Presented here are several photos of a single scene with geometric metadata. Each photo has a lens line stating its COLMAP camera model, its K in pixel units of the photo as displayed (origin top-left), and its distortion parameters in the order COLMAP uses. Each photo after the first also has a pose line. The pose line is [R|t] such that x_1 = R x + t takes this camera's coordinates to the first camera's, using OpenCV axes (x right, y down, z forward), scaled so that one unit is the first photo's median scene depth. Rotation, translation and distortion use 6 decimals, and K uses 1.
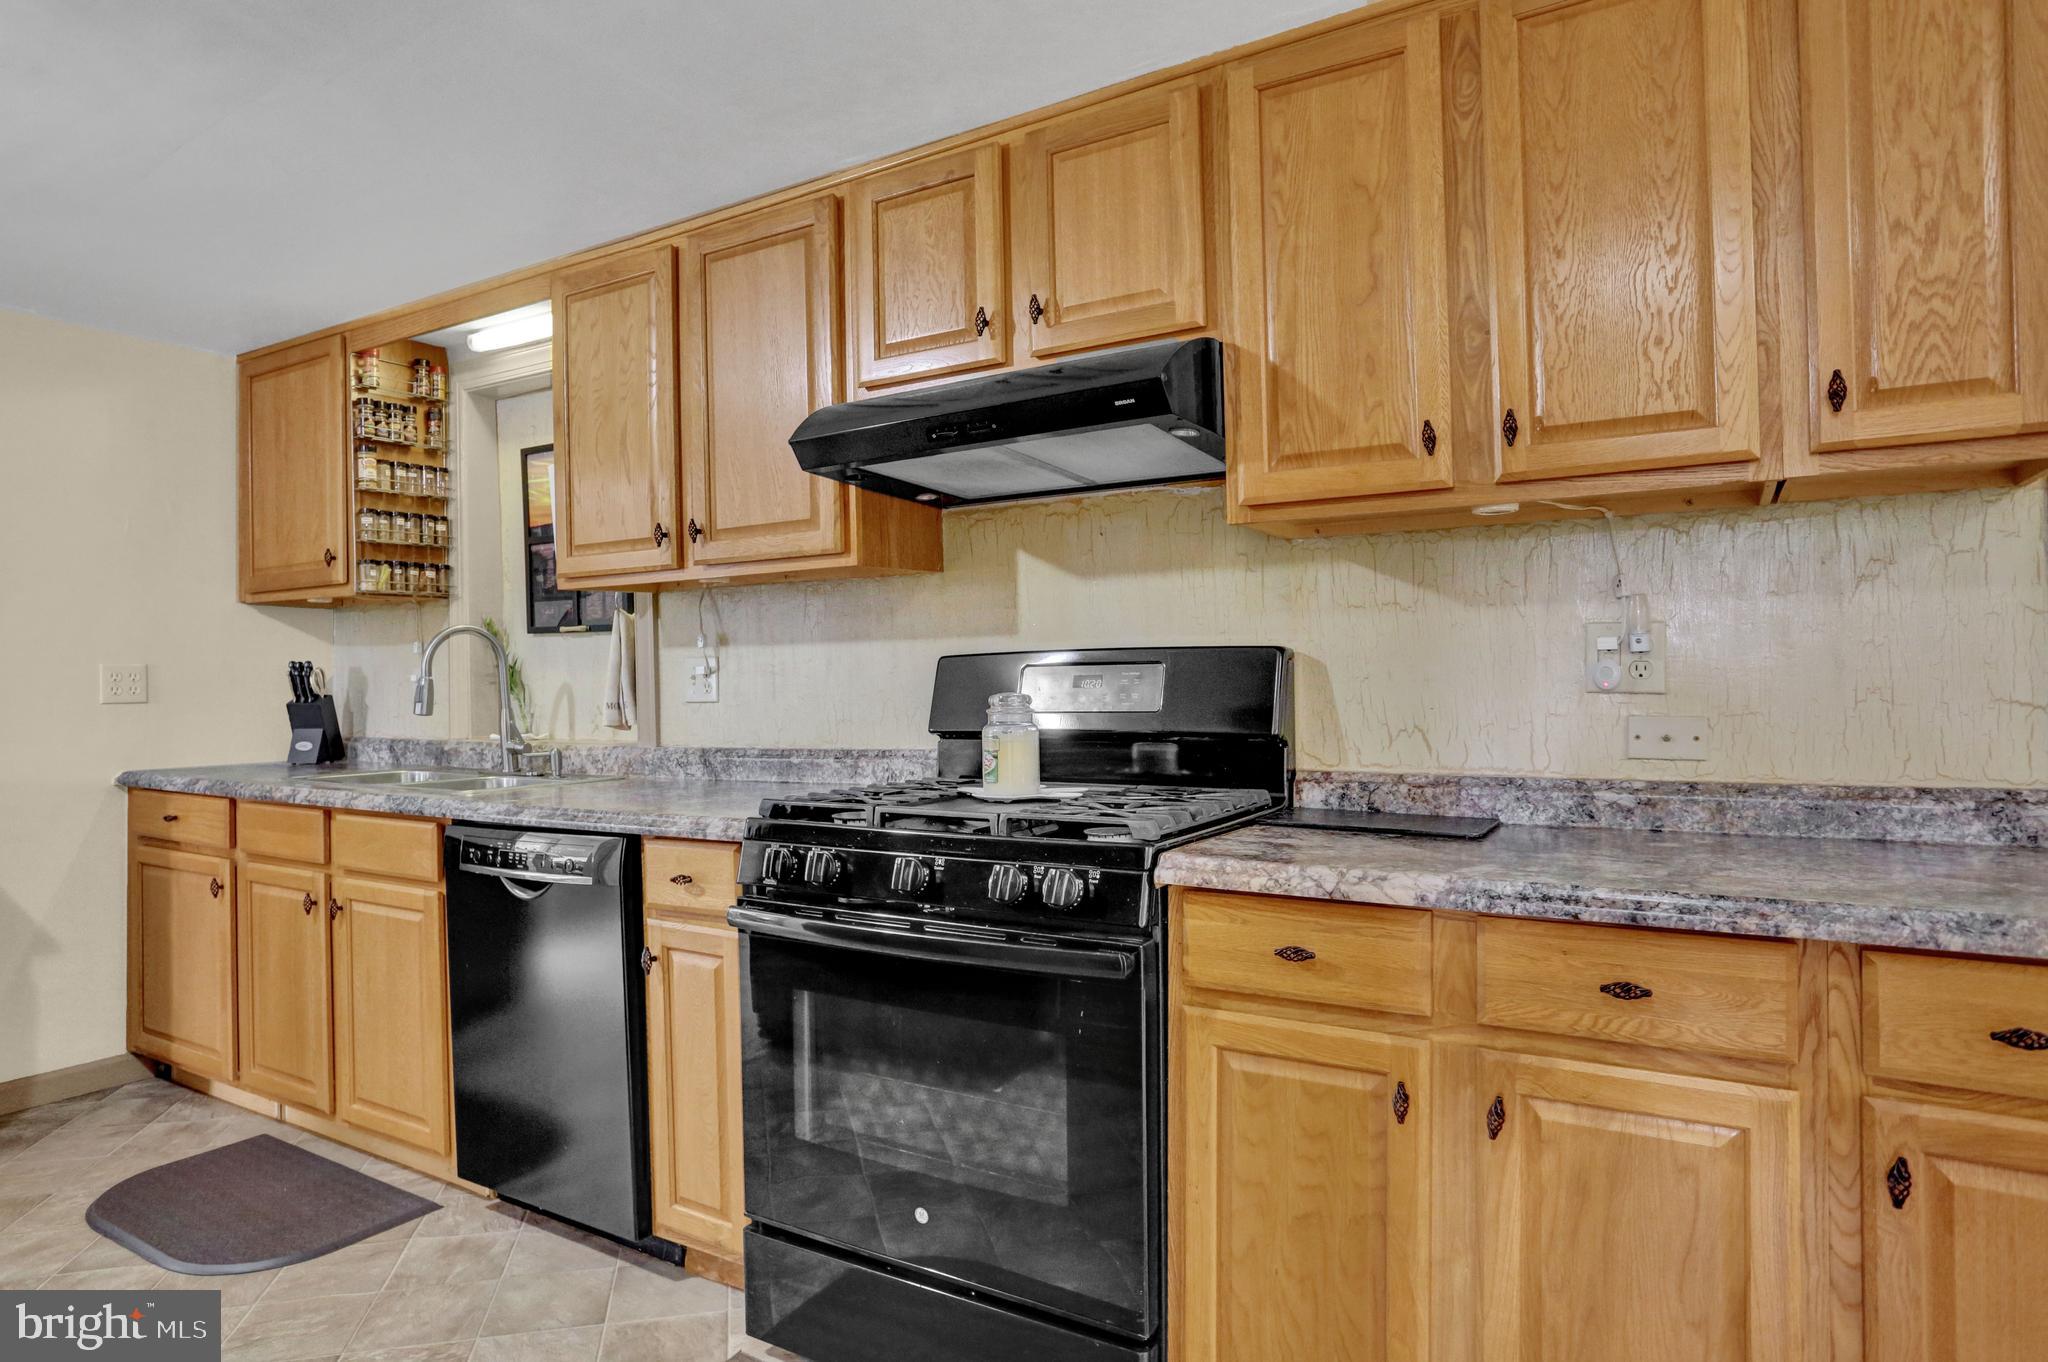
lens RADIAL K [[1173.8, 0, 986.1], [0, 1173.8, 689.6], [0, 0, 1]] dist [-0.081759, 0.054680]
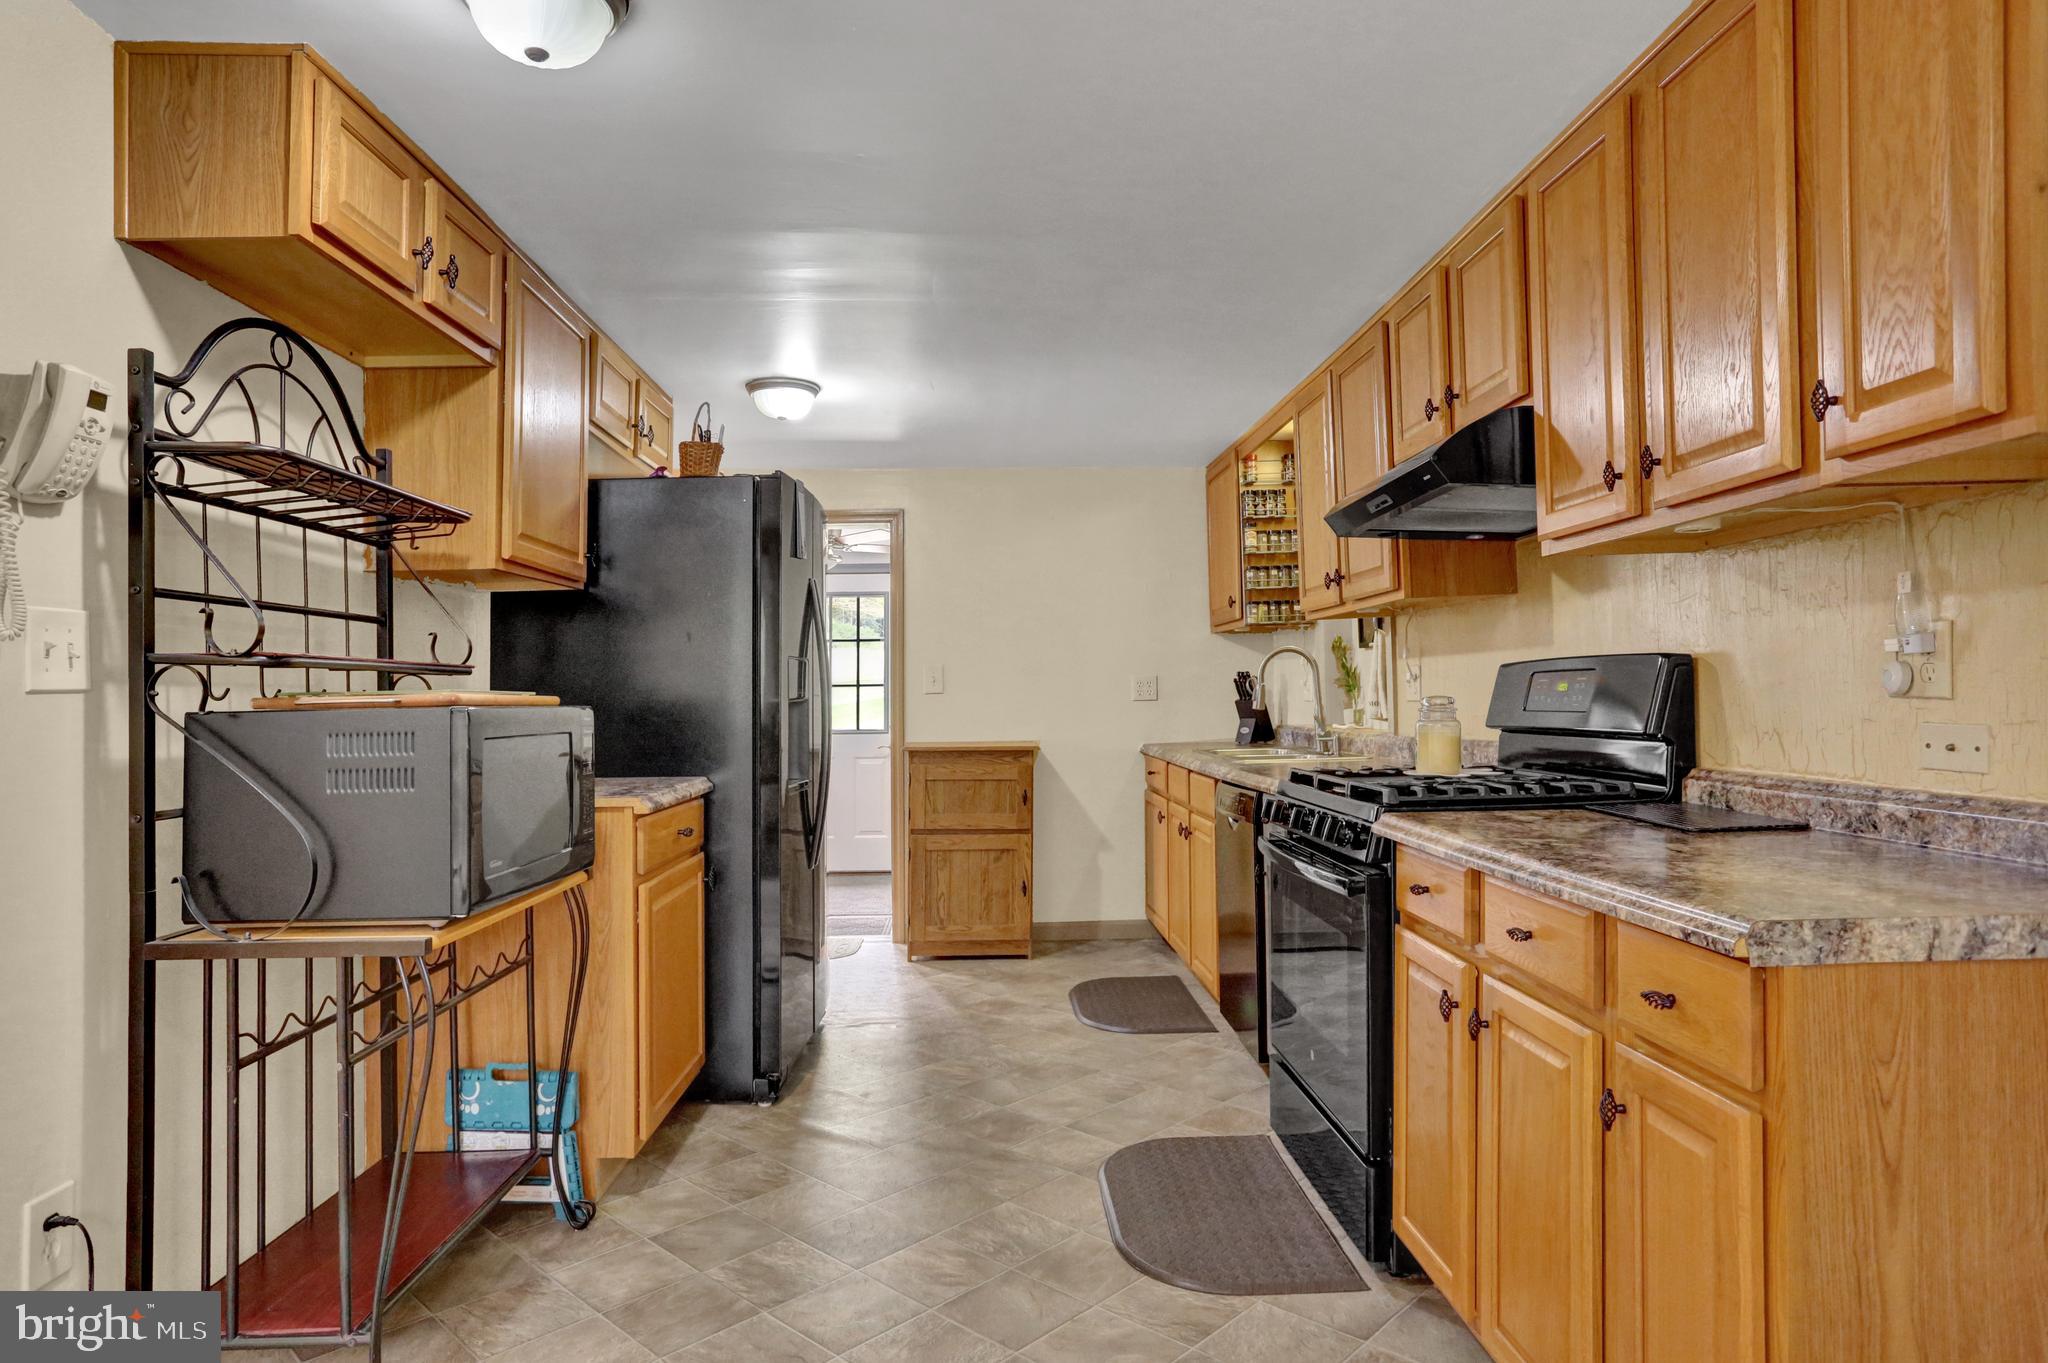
lens RADIAL K [[1191.4, 0, 1016.0], [0, 1191.4, 699.8], [0, 0, 1]] dist [-0.075922, 0.050439]
pose [[0.552940, 0.003560, -0.833214, 0.687572], [0.007552, 0.999928, 0.009284, -0.007196], [0.833187, -0.011426, 0.552873, -0.092857]]
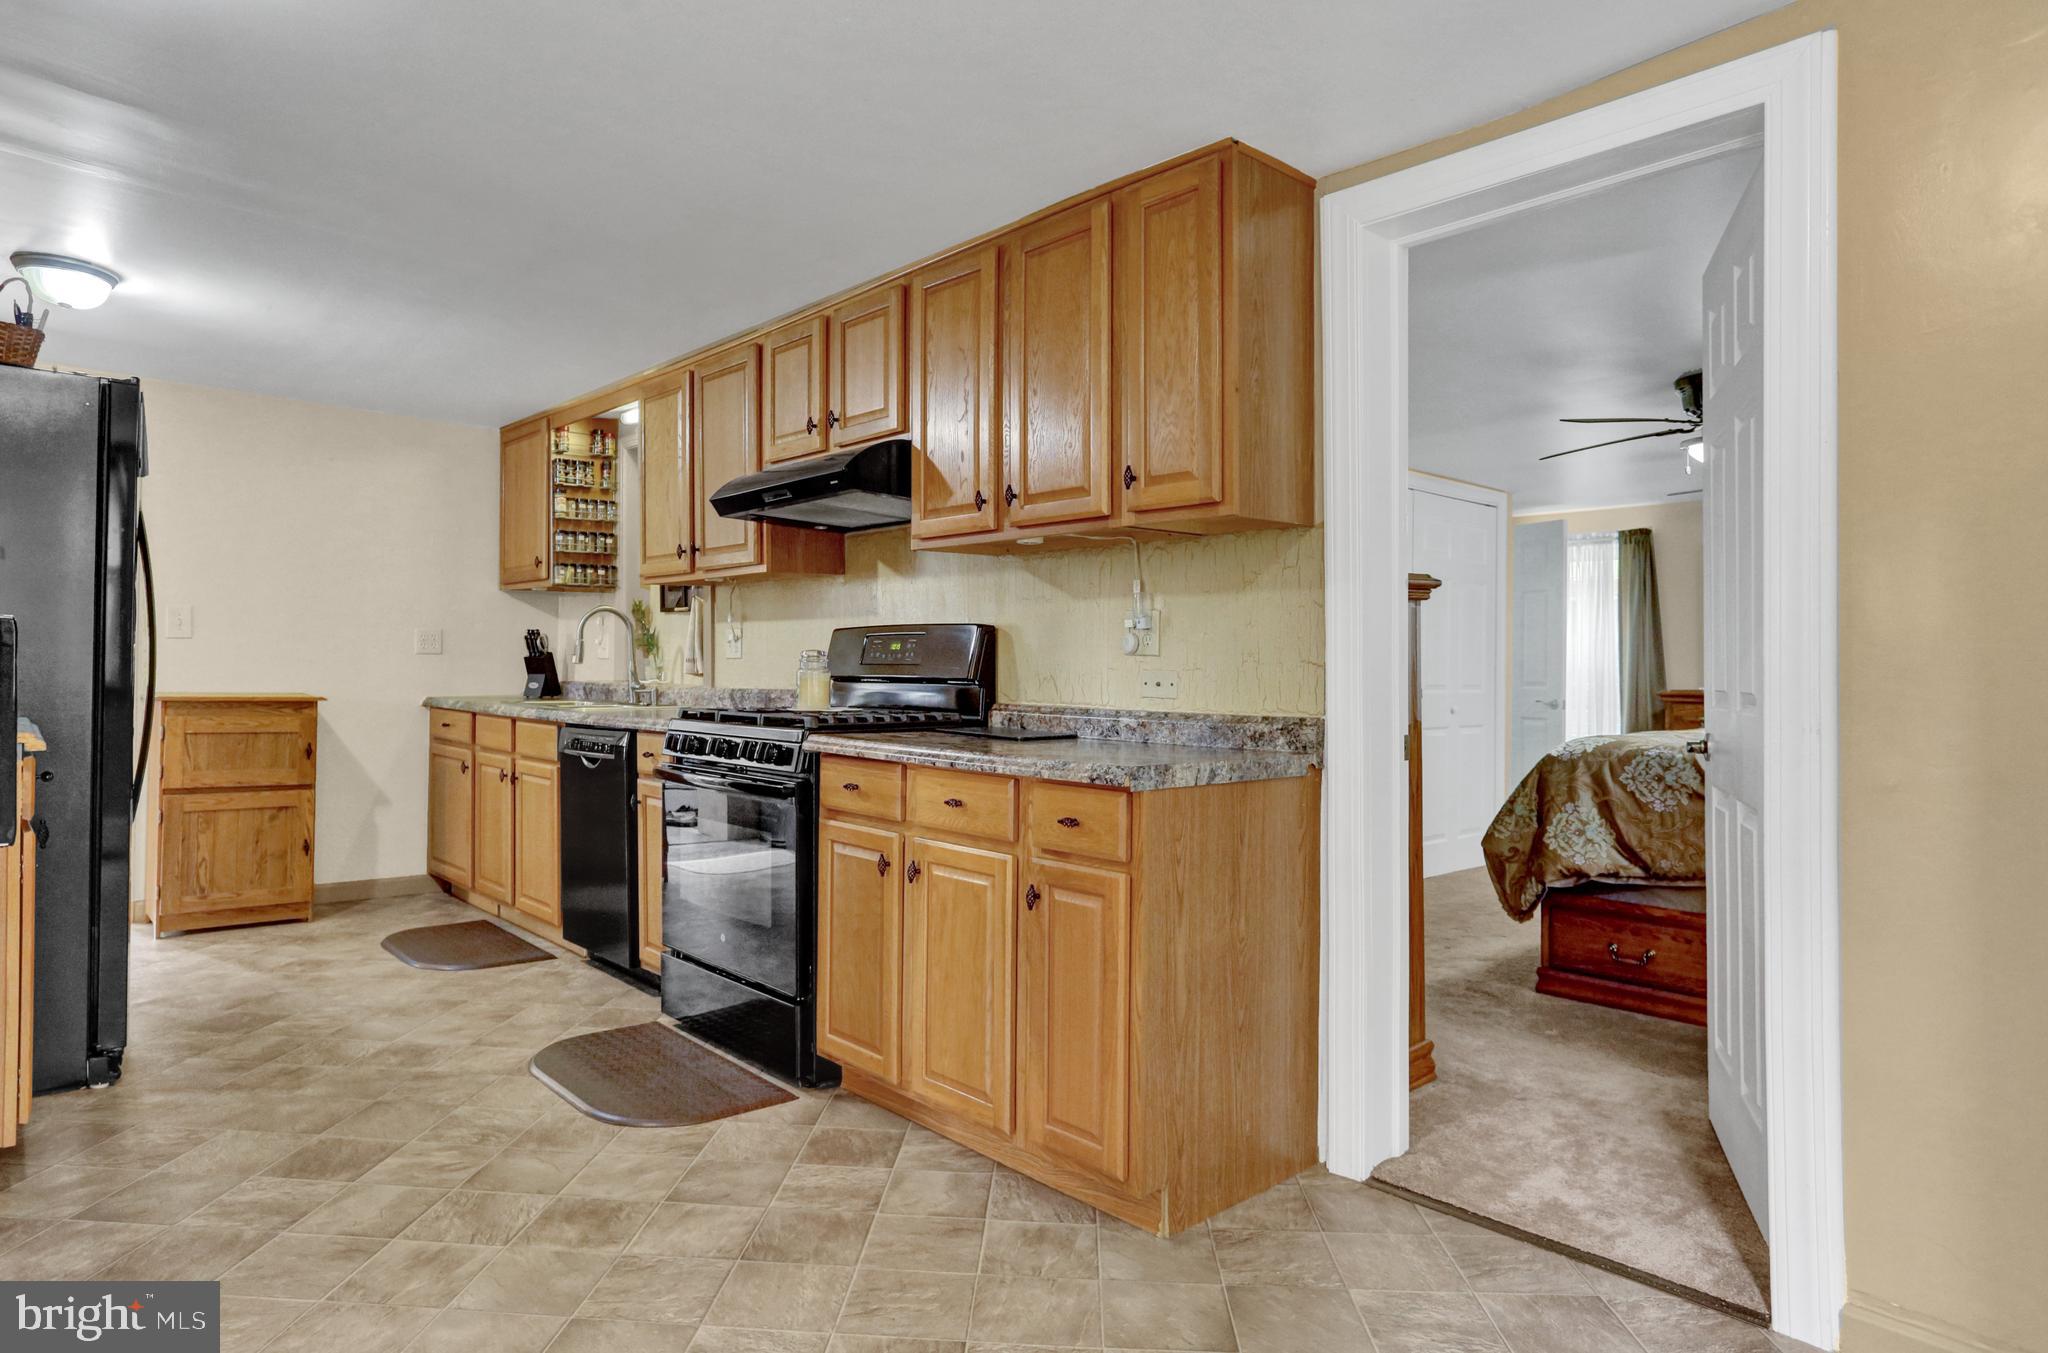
lens RADIAL K [[1191.4, 0, 1016.0], [0, 1191.4, 694.8], [0, 0, 1]] dist [-0.075922, 0.050439]
pose [[0.962101, 0.029187, -0.271127, 0.614163], [-0.024591, 0.999491, 0.020333, 0.020434], [0.271582, -0.012895, 0.962329, -0.451313]]
